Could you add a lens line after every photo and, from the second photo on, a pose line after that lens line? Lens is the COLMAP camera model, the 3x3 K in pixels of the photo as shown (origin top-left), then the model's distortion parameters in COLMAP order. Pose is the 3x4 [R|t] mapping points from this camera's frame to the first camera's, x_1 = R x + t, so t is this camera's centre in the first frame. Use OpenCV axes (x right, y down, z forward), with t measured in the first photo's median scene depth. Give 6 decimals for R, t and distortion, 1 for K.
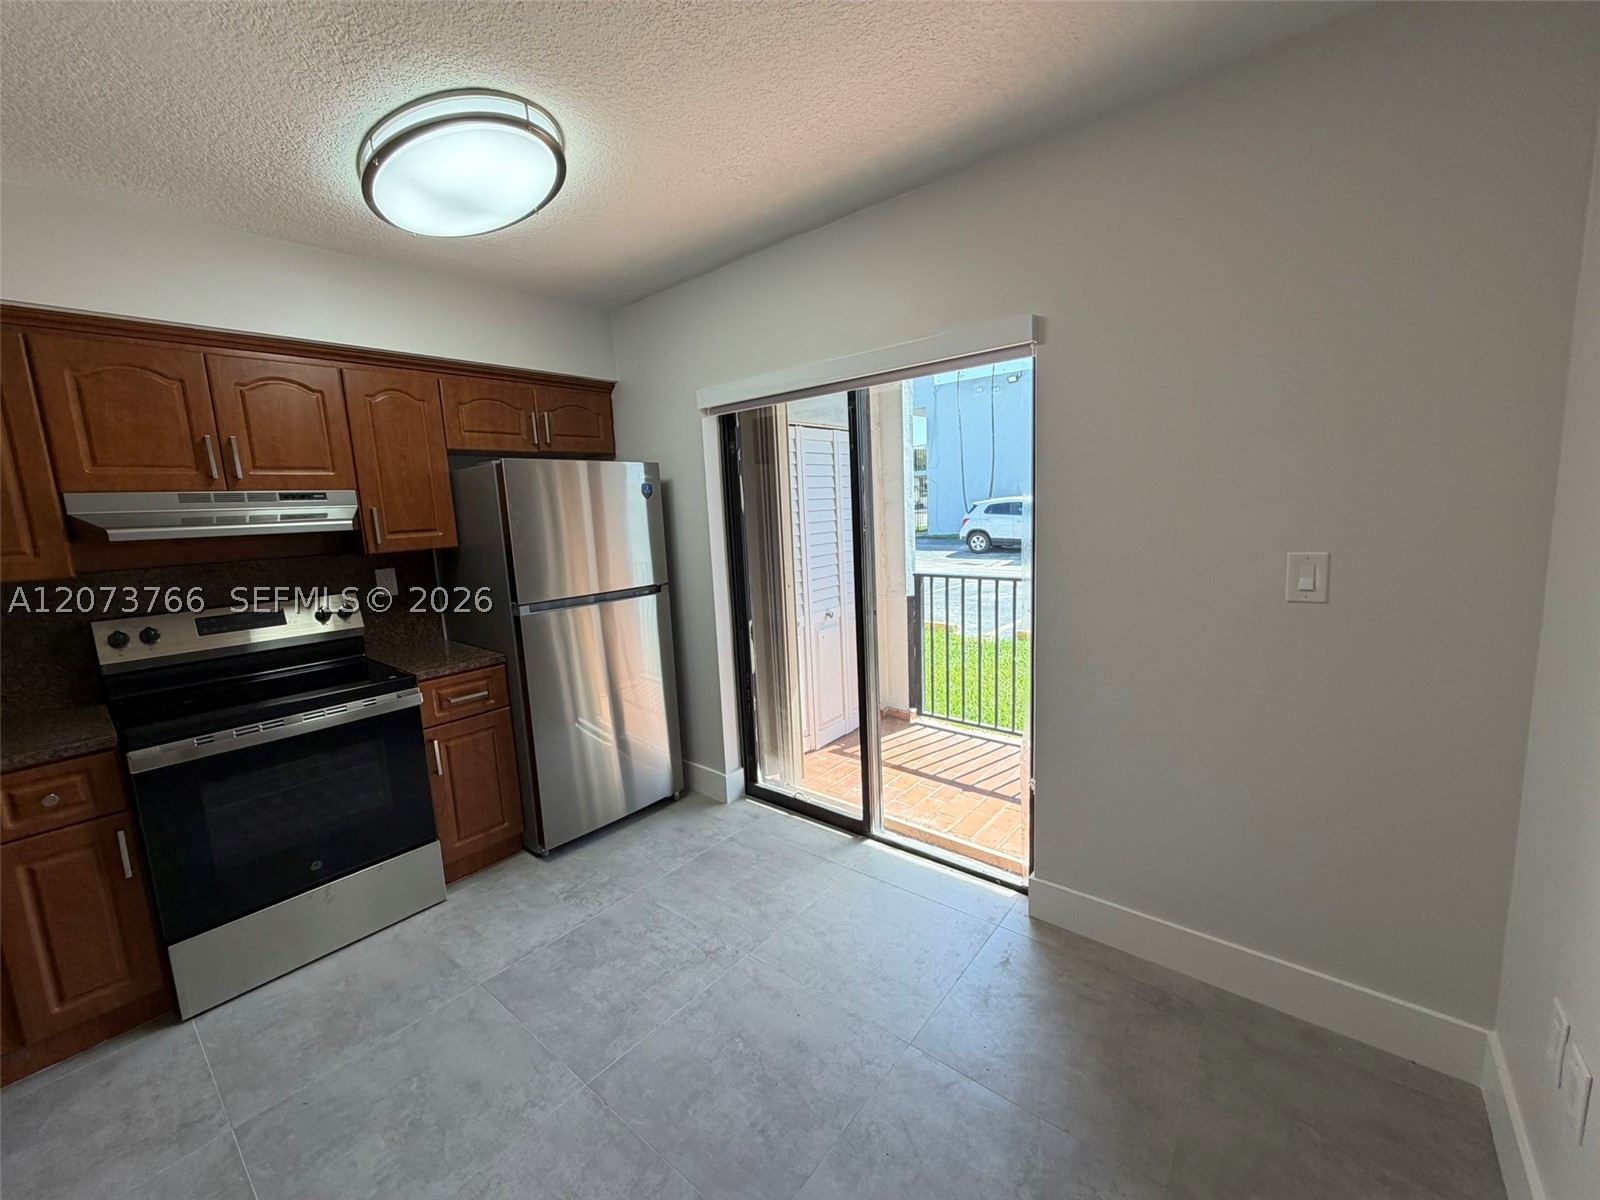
lens RADIAL K [[642.2, 0, 795.9], [0, 642.2, 601.2], [0, 0, 1]] dist [0.002465, -0.000809]
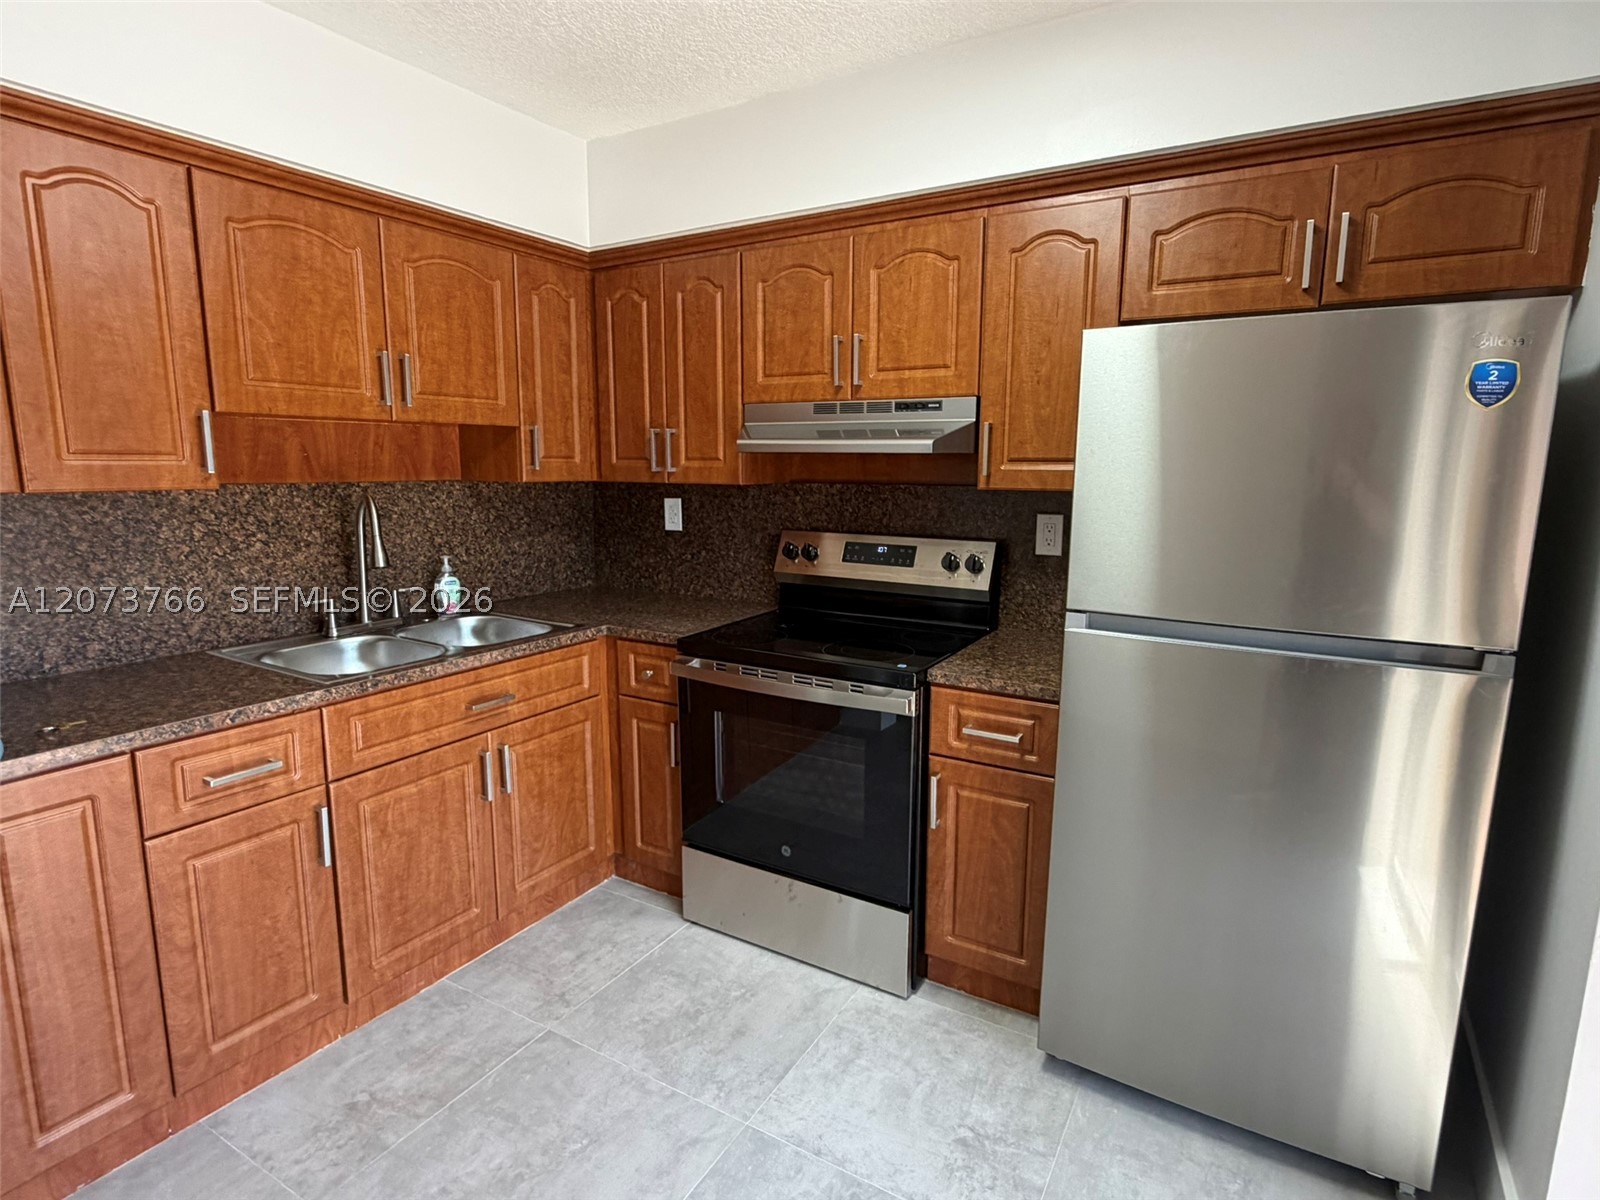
lens RADIAL K [[844.4, 0, 795.3], [0, 844.4, 602.5], [0, 0, 1]] dist [0.003158, -0.001435]
pose [[0.158814, 0.219074, -0.962697, 0.201504], [-0.153138, 0.968737, 0.195186, -0.098307], [0.975360, 0.116427, 0.187397, 0.620007]]
